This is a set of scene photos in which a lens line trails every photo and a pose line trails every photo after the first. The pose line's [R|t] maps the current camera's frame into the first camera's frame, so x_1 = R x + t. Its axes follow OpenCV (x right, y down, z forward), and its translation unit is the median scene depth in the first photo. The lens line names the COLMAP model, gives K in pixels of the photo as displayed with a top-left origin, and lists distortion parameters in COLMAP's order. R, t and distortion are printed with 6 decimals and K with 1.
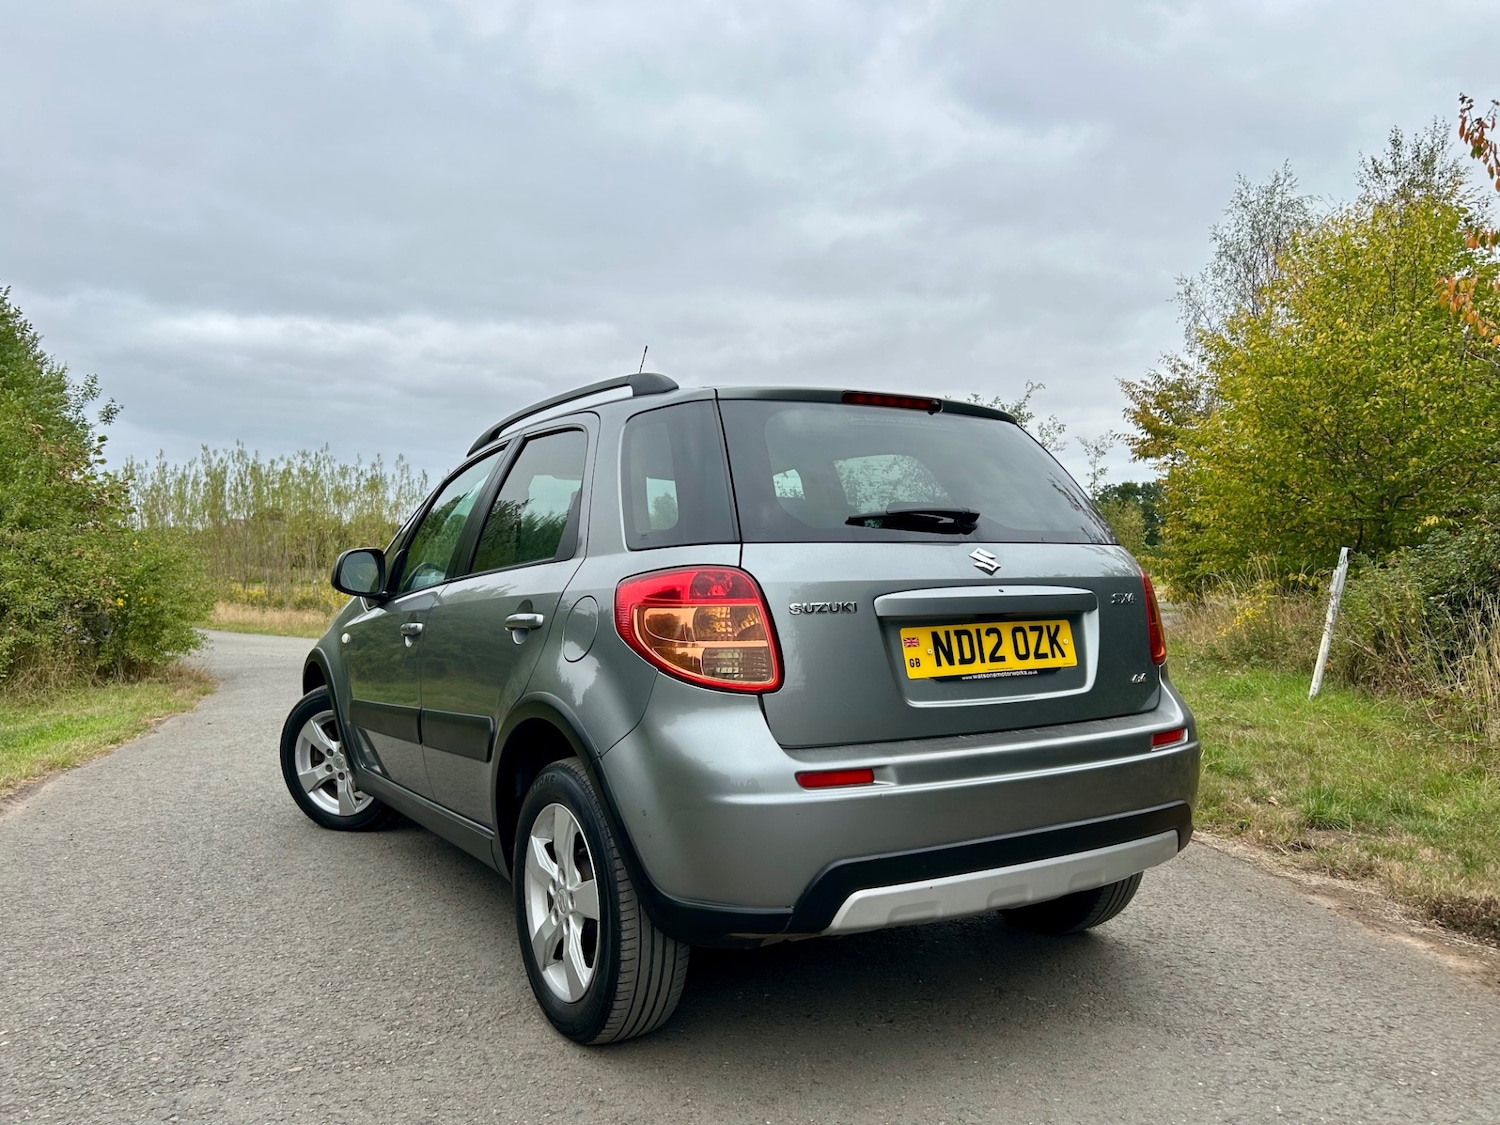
lens RADIAL K [[1136.0, 0, 713.9], [0, 1136.0, 583.1], [0, 0, 1]] dist [0.060509, -0.053755]
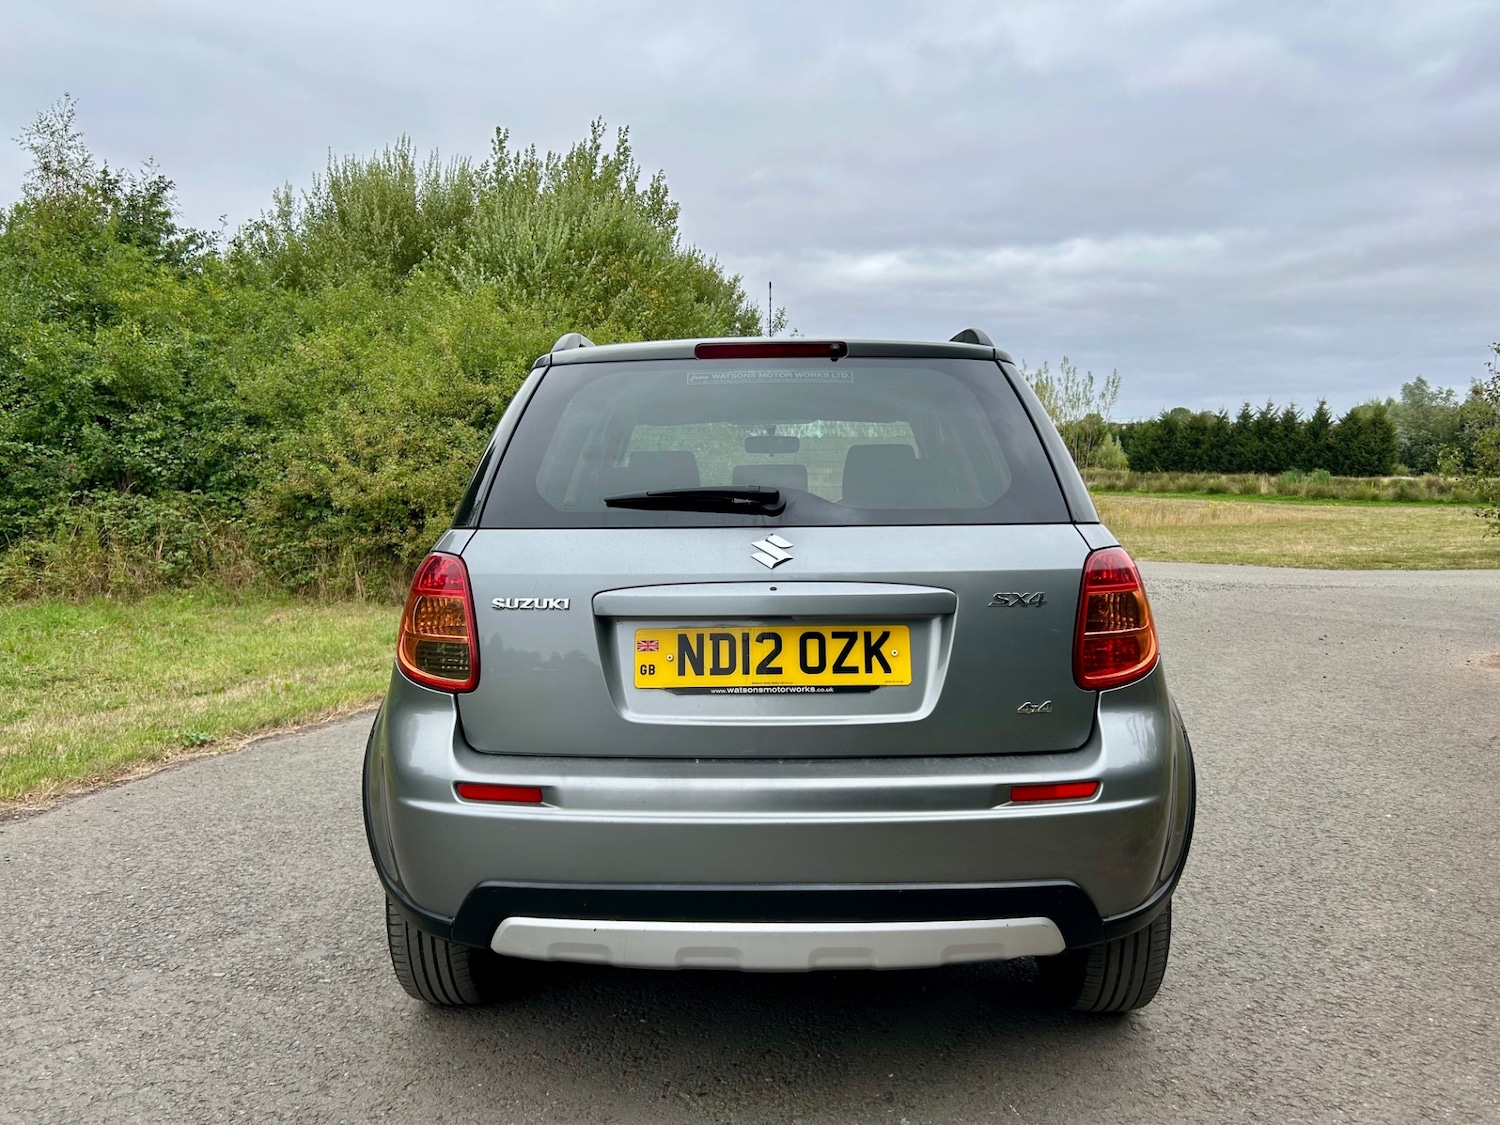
lens RADIAL K [[1136.0, 0, 763.9], [0, 1136.0, 559.8], [0, 0, 1]] dist [0.060509, -0.053755]
pose [[0.826458, 0.035135, -0.561901, 0.649625], [0.004331, 0.997624, 0.068750, -0.064736], [0.562982, -0.059253, 0.824343, 0.298028]]
